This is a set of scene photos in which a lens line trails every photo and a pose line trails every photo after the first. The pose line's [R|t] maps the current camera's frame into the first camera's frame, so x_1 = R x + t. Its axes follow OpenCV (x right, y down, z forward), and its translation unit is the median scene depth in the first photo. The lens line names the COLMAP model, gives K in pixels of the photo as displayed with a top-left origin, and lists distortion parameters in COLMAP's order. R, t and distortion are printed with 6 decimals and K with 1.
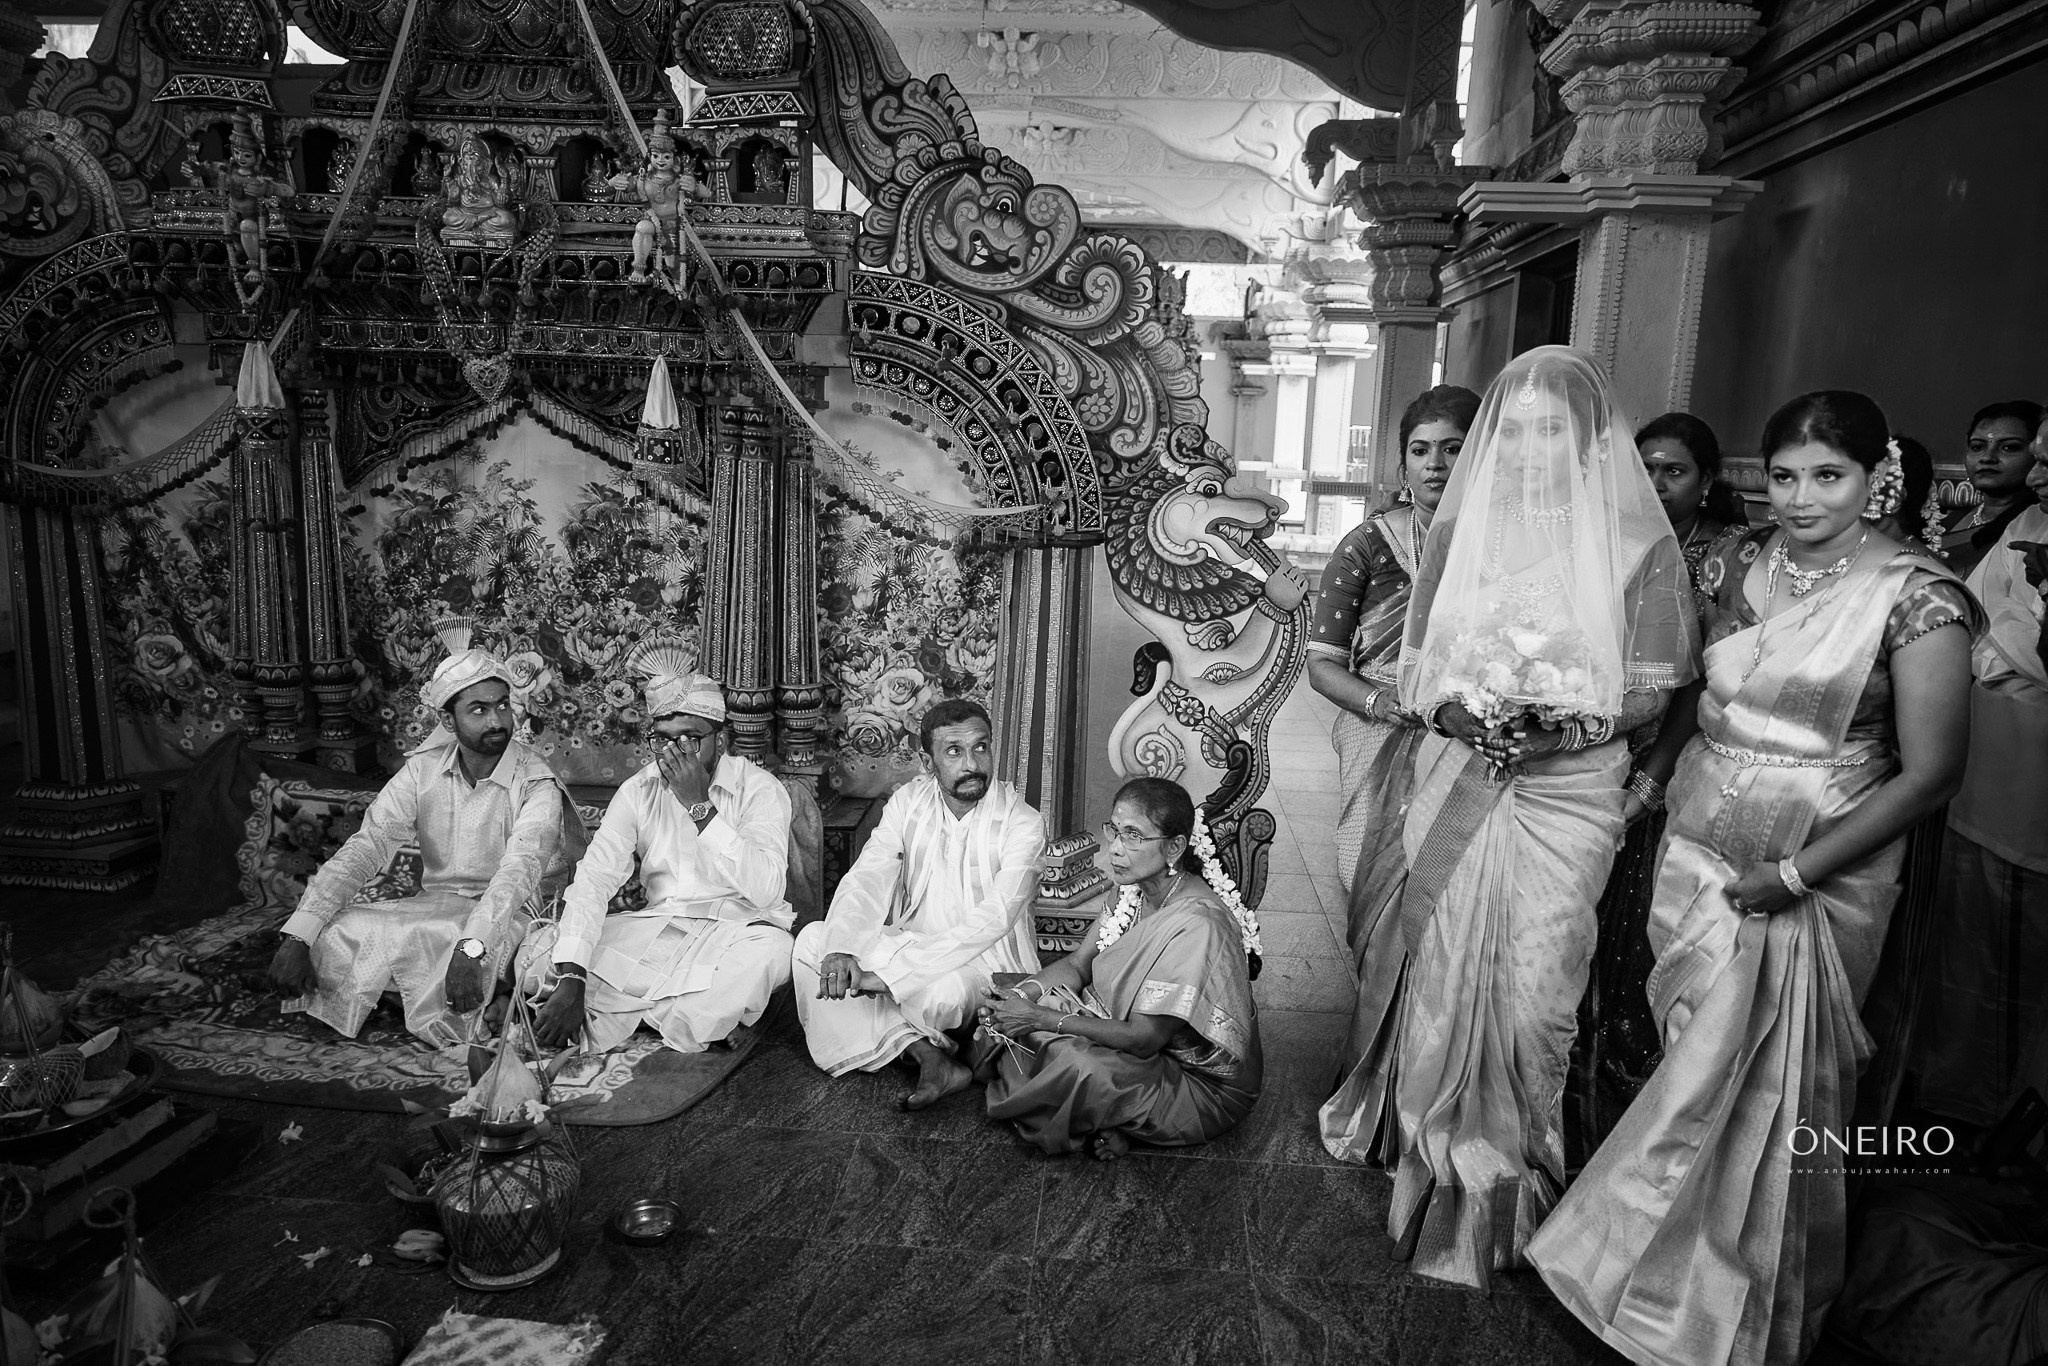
lens RADIAL K [[1418.4, 0, 1024.0], [0, 1418.4, 683.0], [0, 0, 1]] dist [-0.003117, 0.049952]
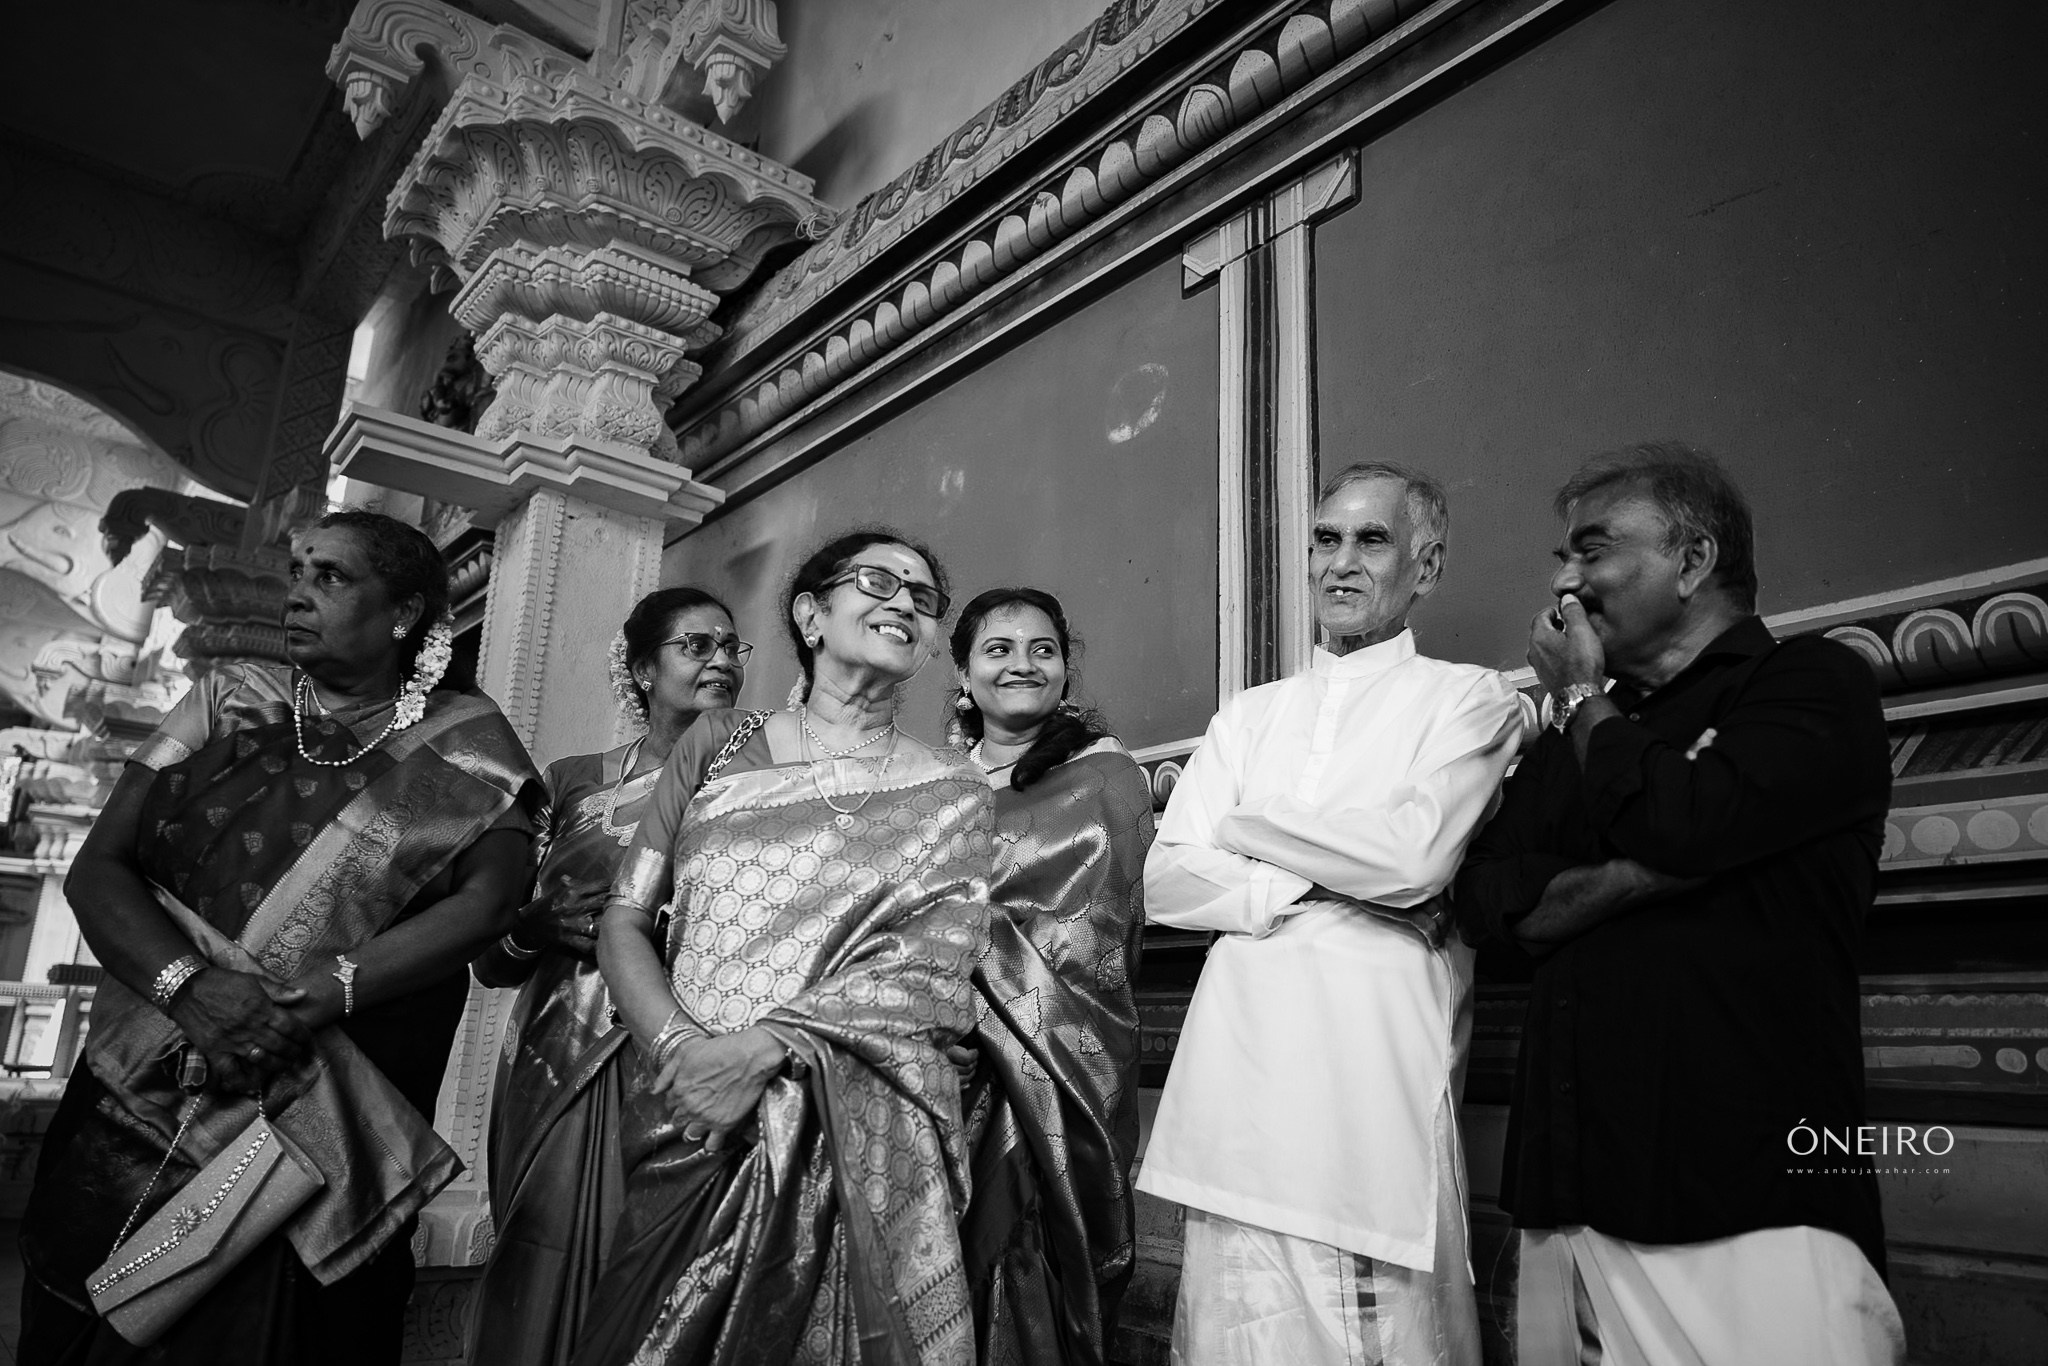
lens RADIAL K [[1418.4, 0, 1024.0], [0, 1418.4, 683.0], [0, 0, 1]] dist [-0.003117, 0.049952]
pose [[0.728346, 0.172759, 0.663073, 0.120818], [0.104808, 0.928219, -0.356966, 0.050718], [-0.677146, 0.329491, 0.657958, 0.370615]]
